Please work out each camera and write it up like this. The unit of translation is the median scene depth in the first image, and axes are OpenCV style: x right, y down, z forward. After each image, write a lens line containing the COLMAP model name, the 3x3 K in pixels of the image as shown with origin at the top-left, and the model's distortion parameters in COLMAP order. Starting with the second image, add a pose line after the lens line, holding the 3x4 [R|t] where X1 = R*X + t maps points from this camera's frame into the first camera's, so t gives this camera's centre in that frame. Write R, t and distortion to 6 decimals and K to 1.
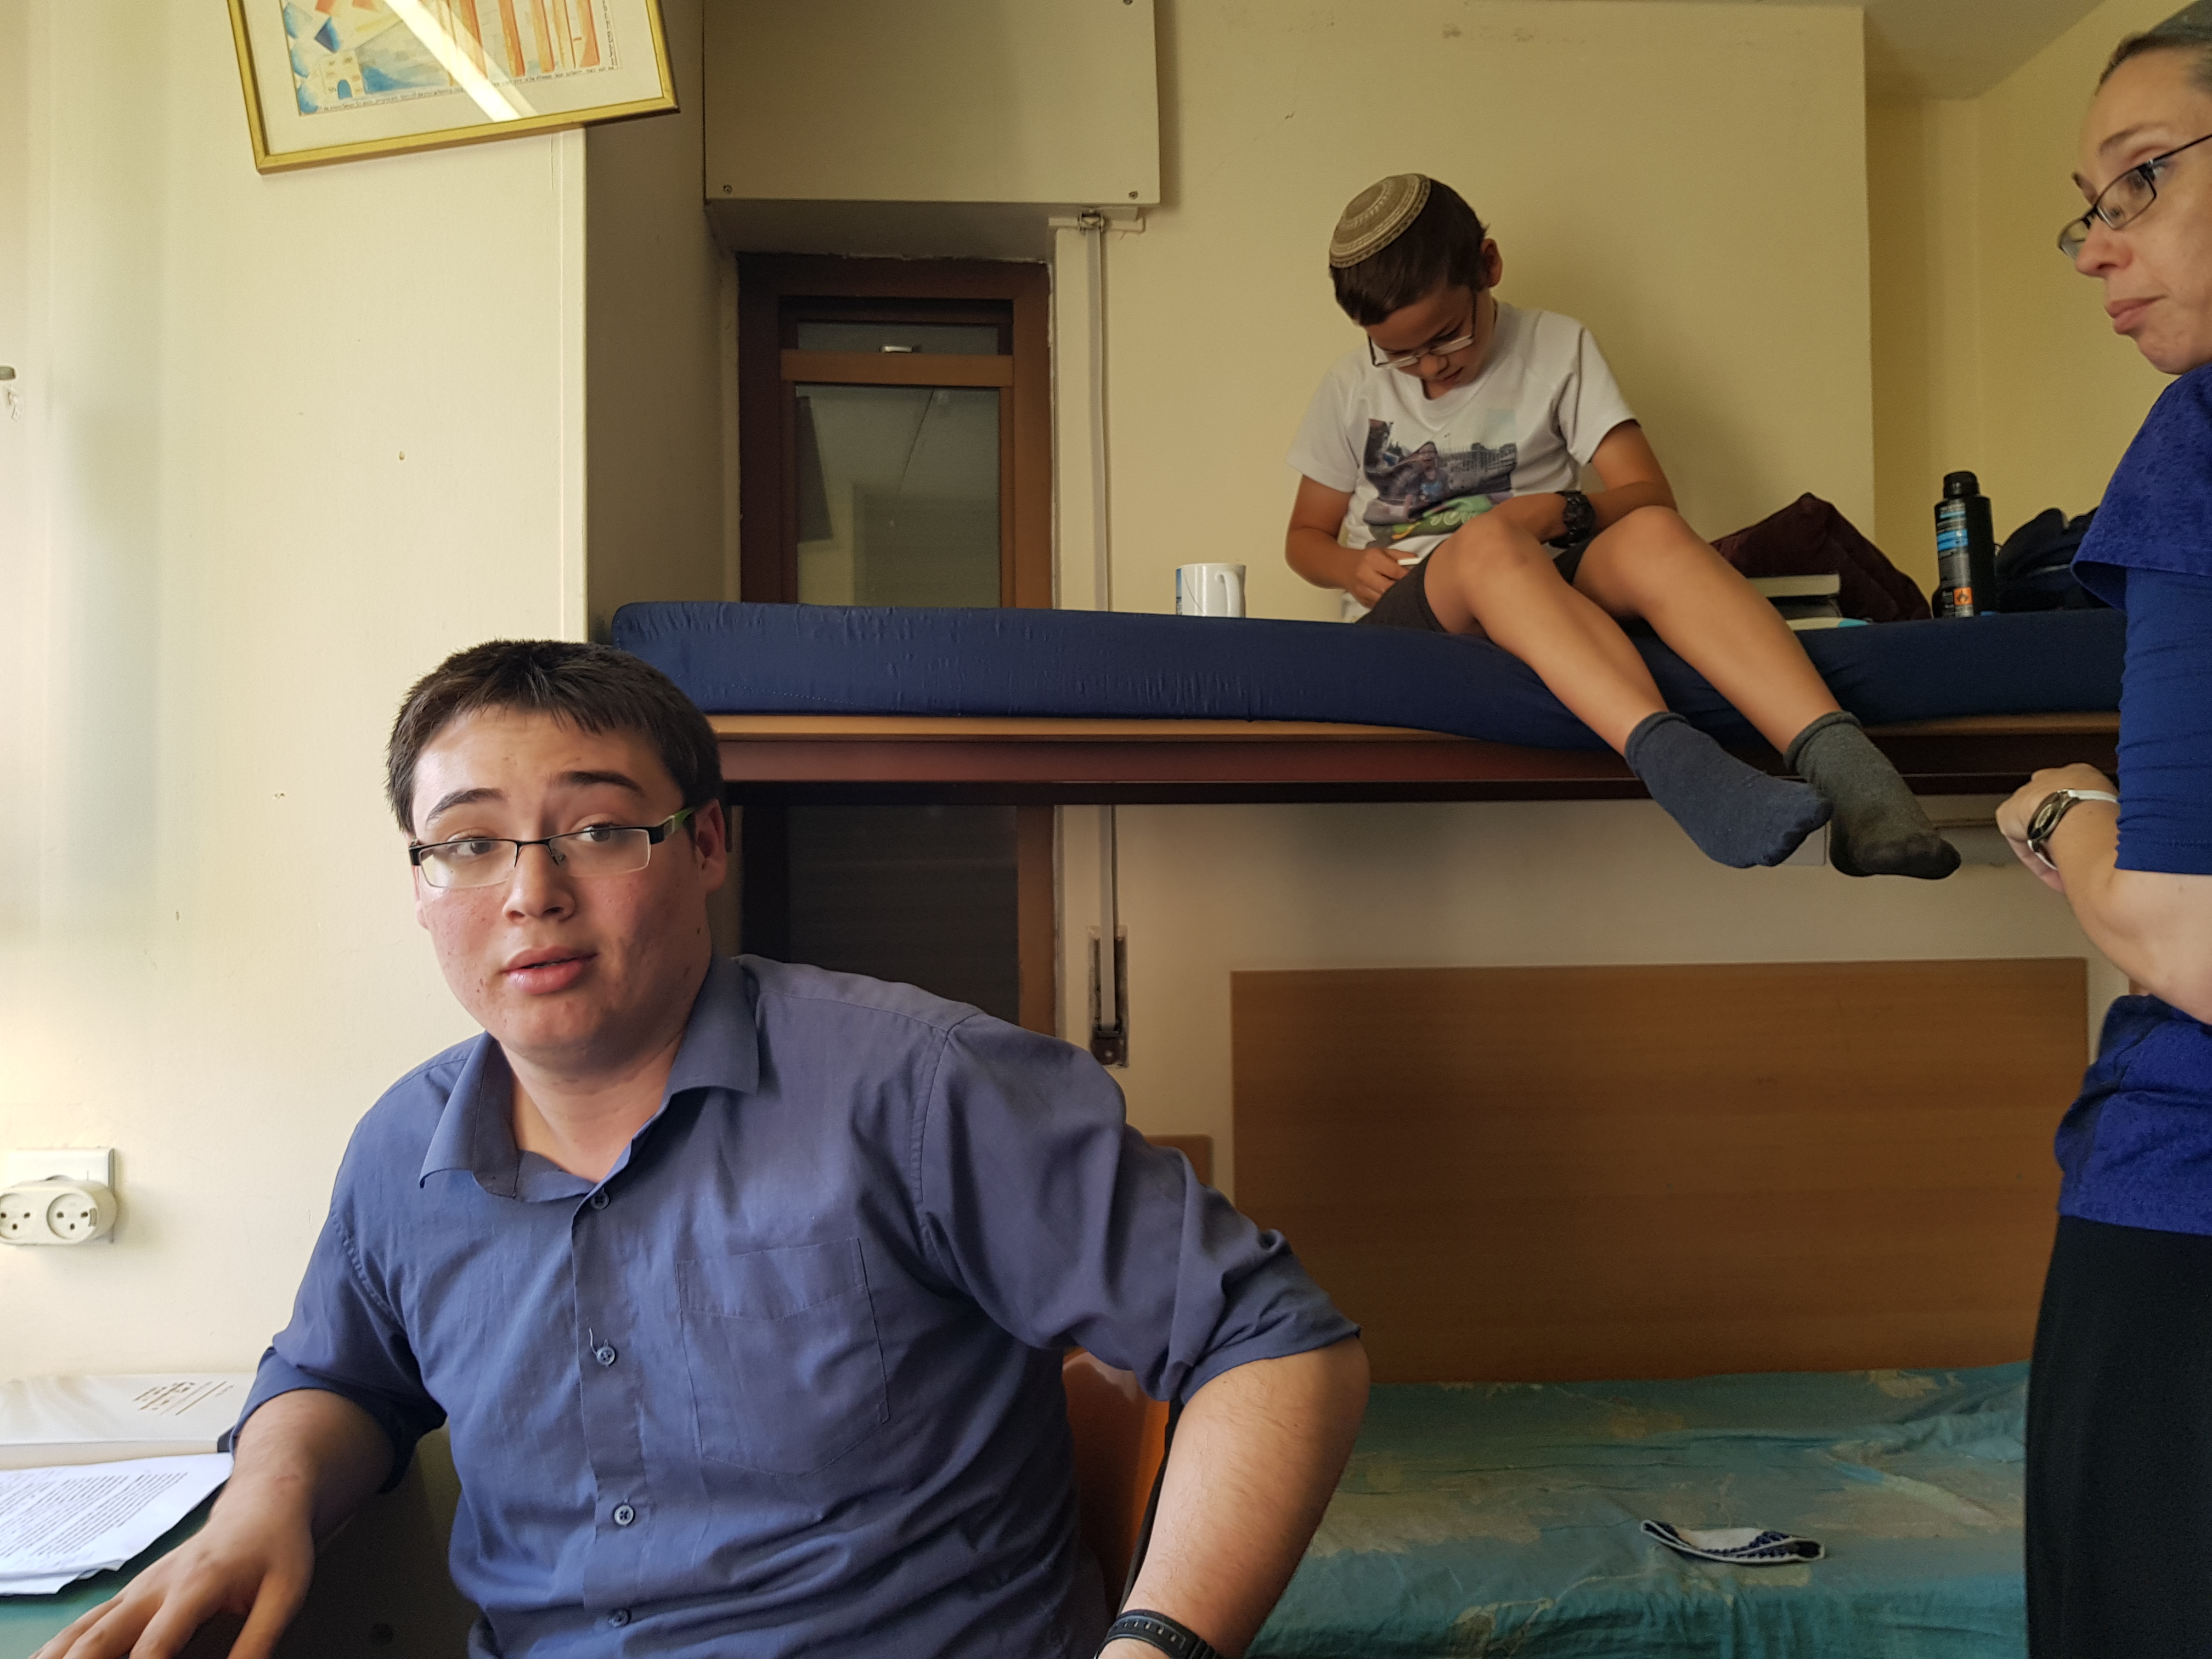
lens RADIAL K [[1716.3, 0, 1119.4], [0, 1716.3, 836.9], [0, 0, 1]] dist [0.047046, -0.061440]
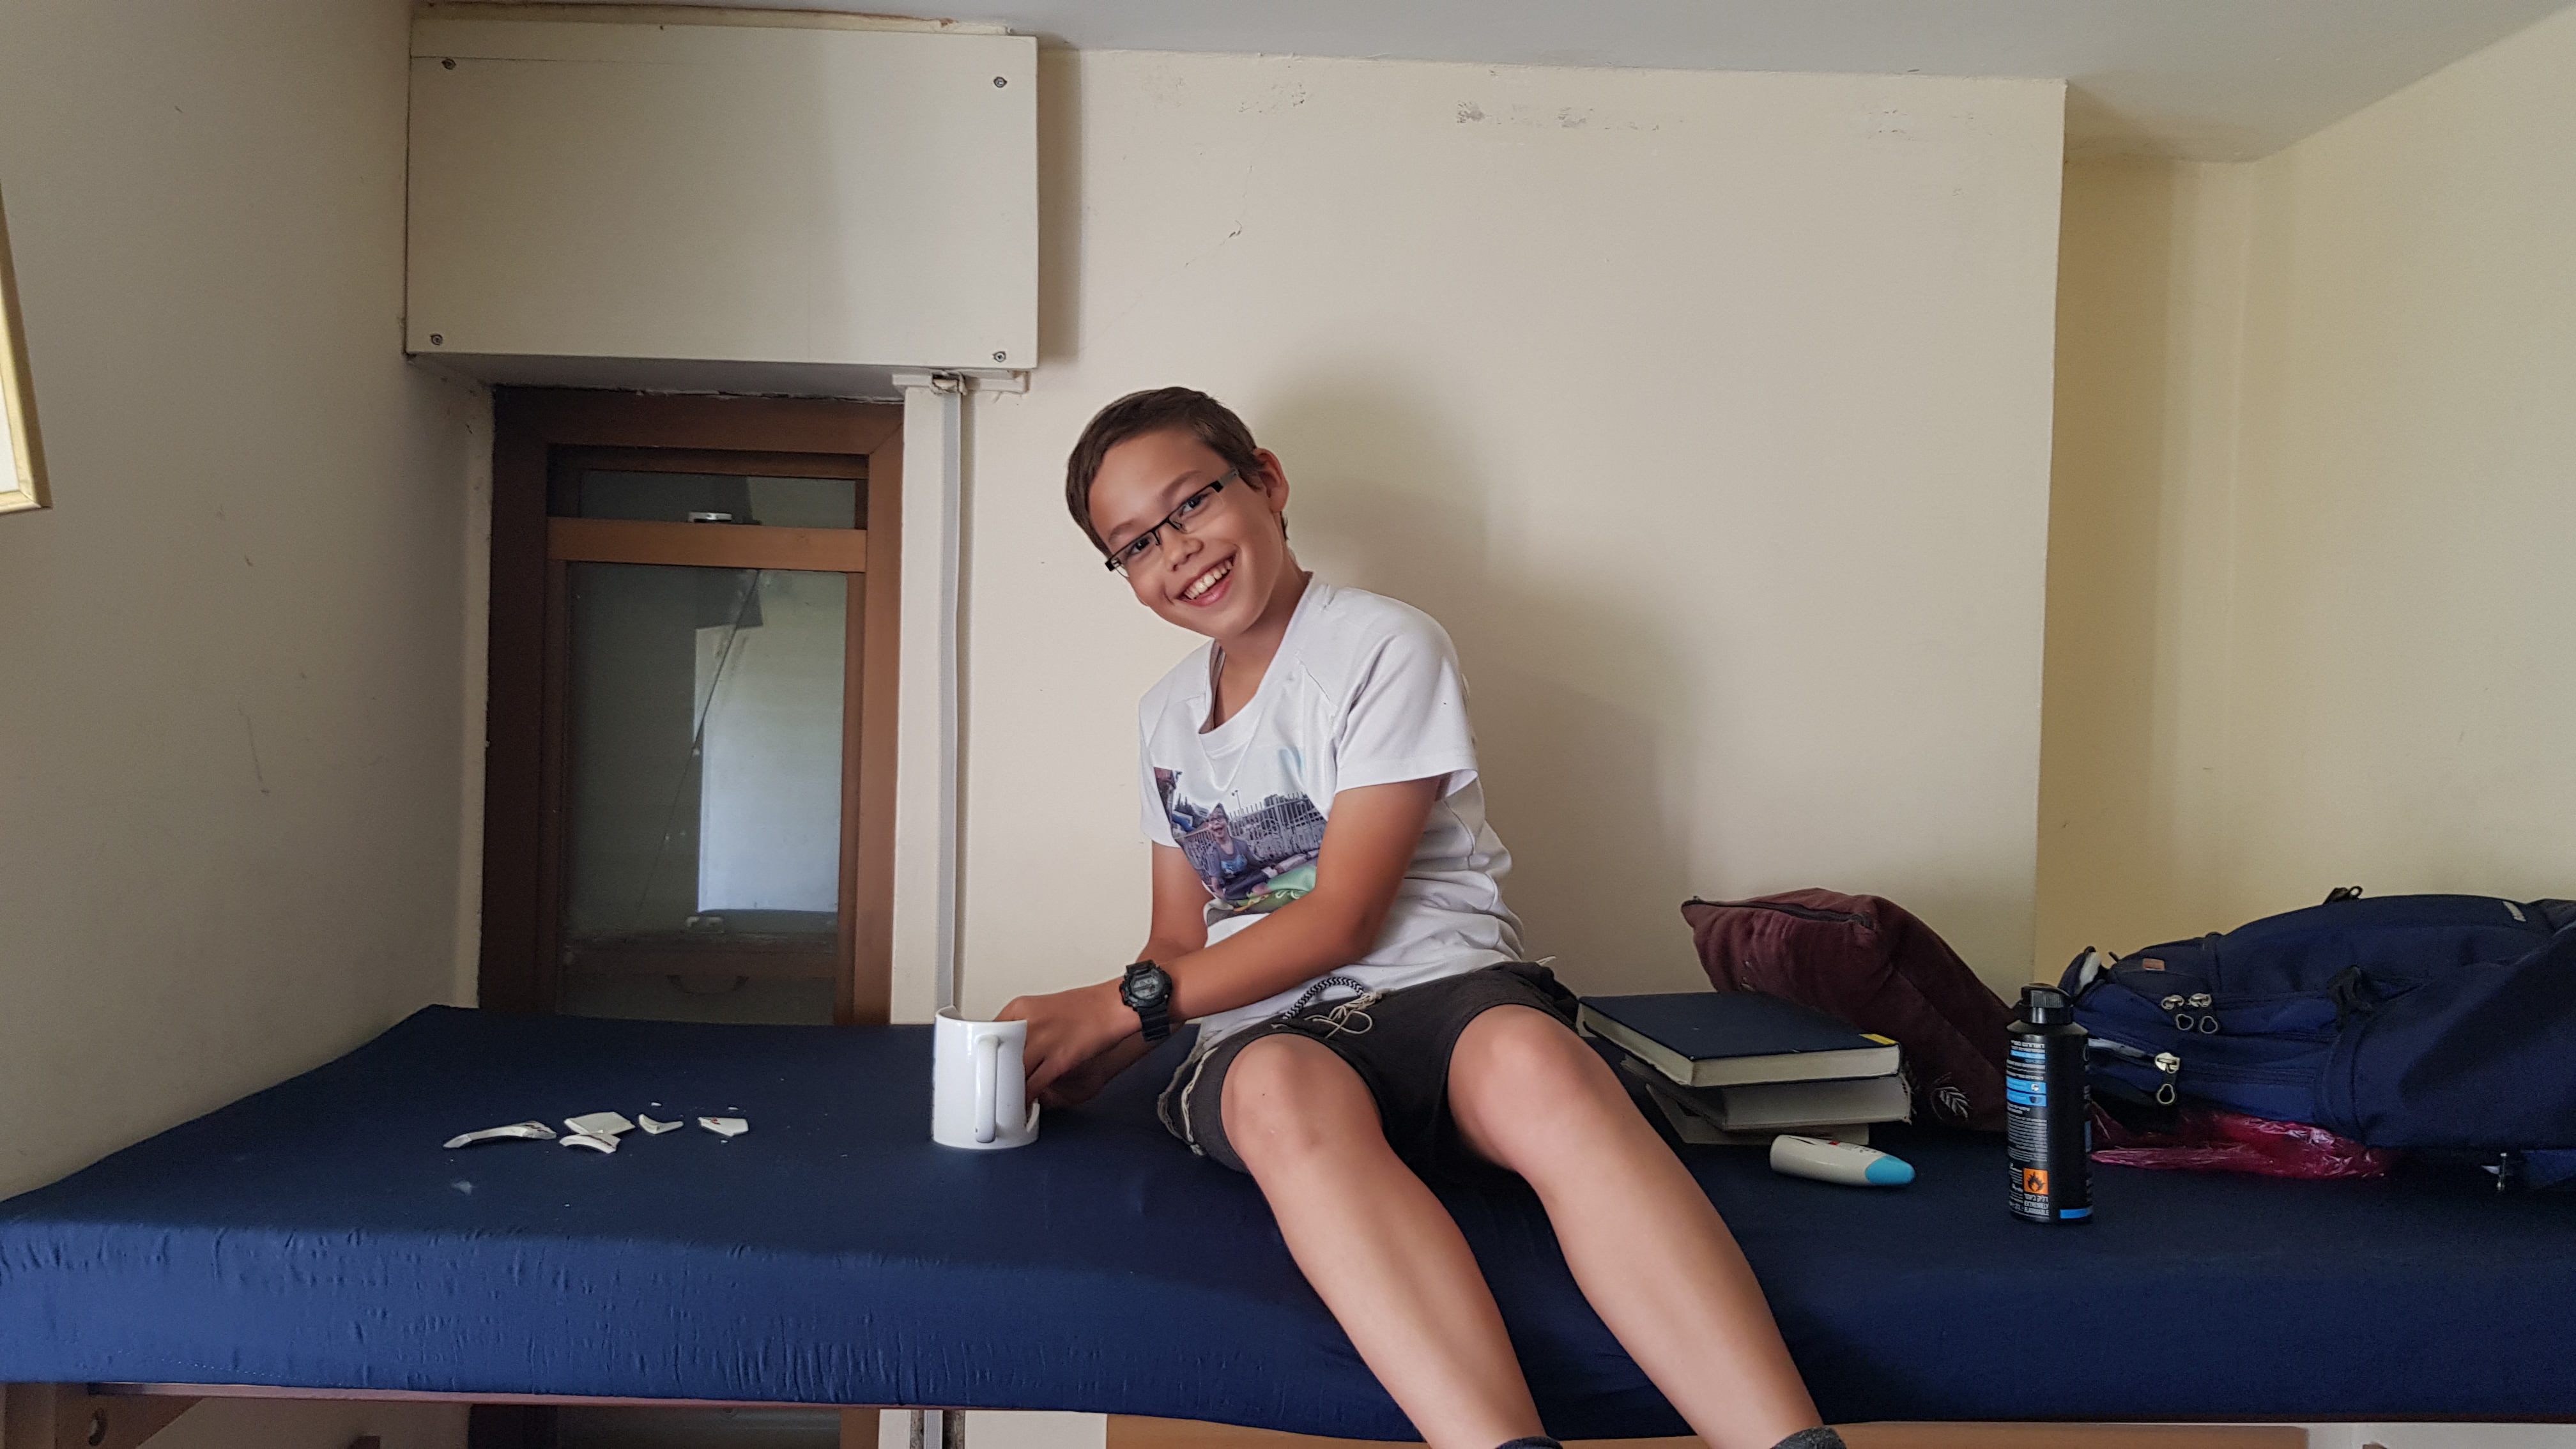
lens RADIAL K [[1971.9, 0, 1291.7], [0, 1971.9, 703.1], [0, 0, 1]] dist [0.046081, -0.014738]
pose [[0.997887, 0.038032, -0.052688, 0.179780], [-0.036137, 0.998681, 0.036464, -0.261652], [0.054005, -0.034483, 0.997945, 0.173930]]
